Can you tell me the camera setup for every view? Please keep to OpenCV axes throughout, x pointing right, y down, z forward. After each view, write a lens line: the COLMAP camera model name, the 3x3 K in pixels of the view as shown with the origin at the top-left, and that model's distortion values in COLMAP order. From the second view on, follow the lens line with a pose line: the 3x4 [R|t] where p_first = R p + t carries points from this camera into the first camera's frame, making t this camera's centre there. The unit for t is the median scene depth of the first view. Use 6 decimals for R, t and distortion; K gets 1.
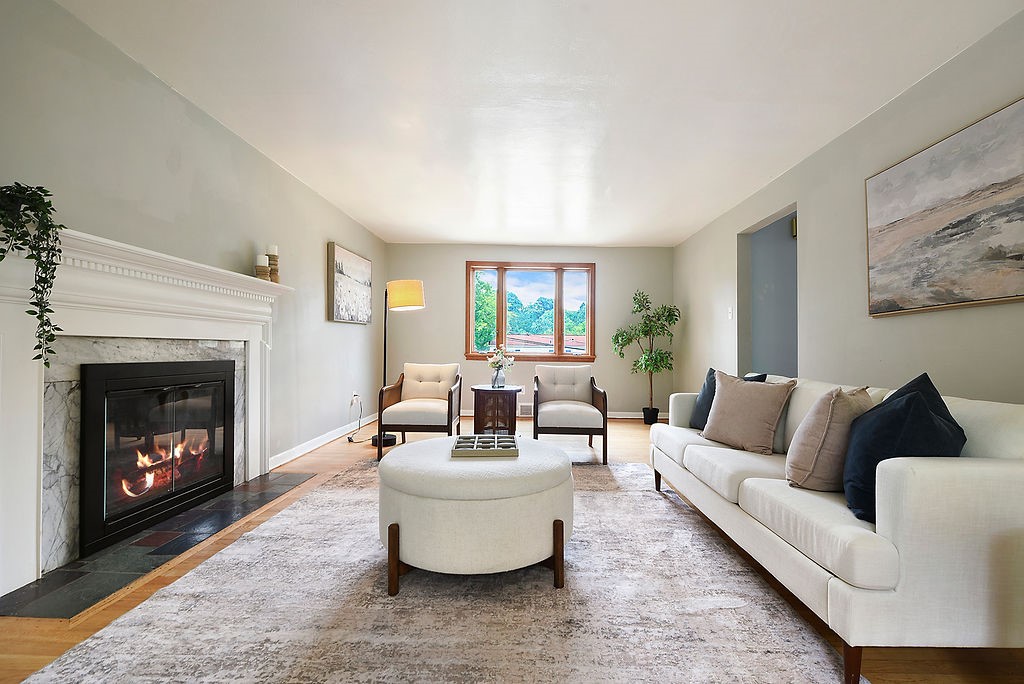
lens RADIAL K [[437.1, 0, 529.9], [0, 437.1, 345.2], [0, 0, 1]] dist [-0.002894, -0.000492]
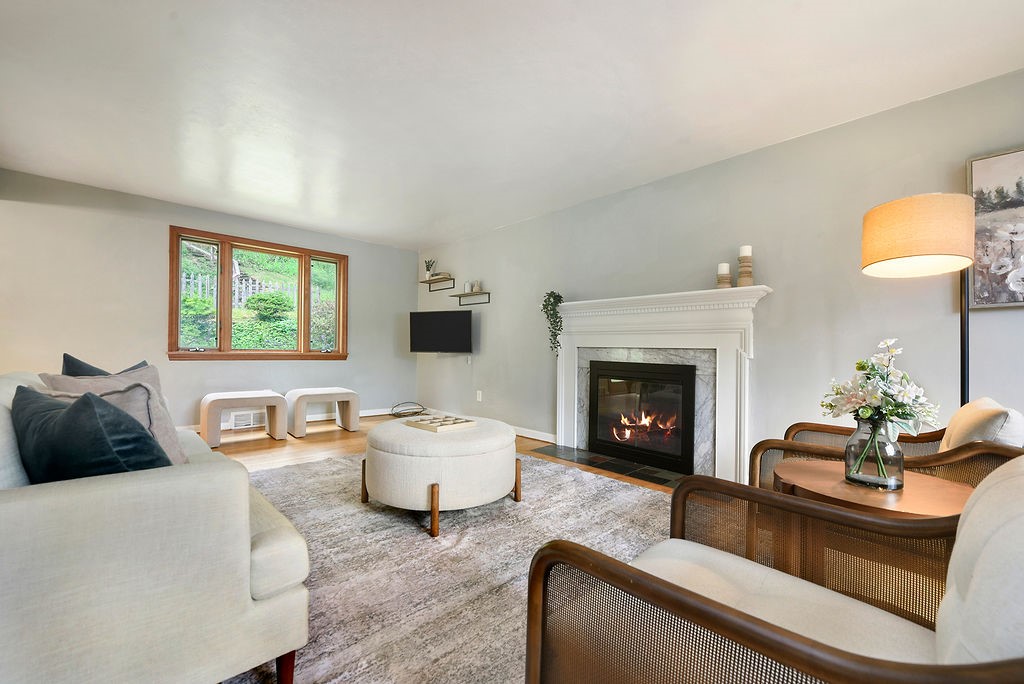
lens RADIAL K [[412.3, 0, 509.6], [0, 412.3, 349.1], [0, 0, 1]] dist [-0.001117, -0.000186]
pose [[-0.715964, -0.035996, -0.697208, 0.448590], [-0.029971, 0.999334, -0.020816, 0.028875], [0.697493, 0.005992, -0.716566, 1.478907]]
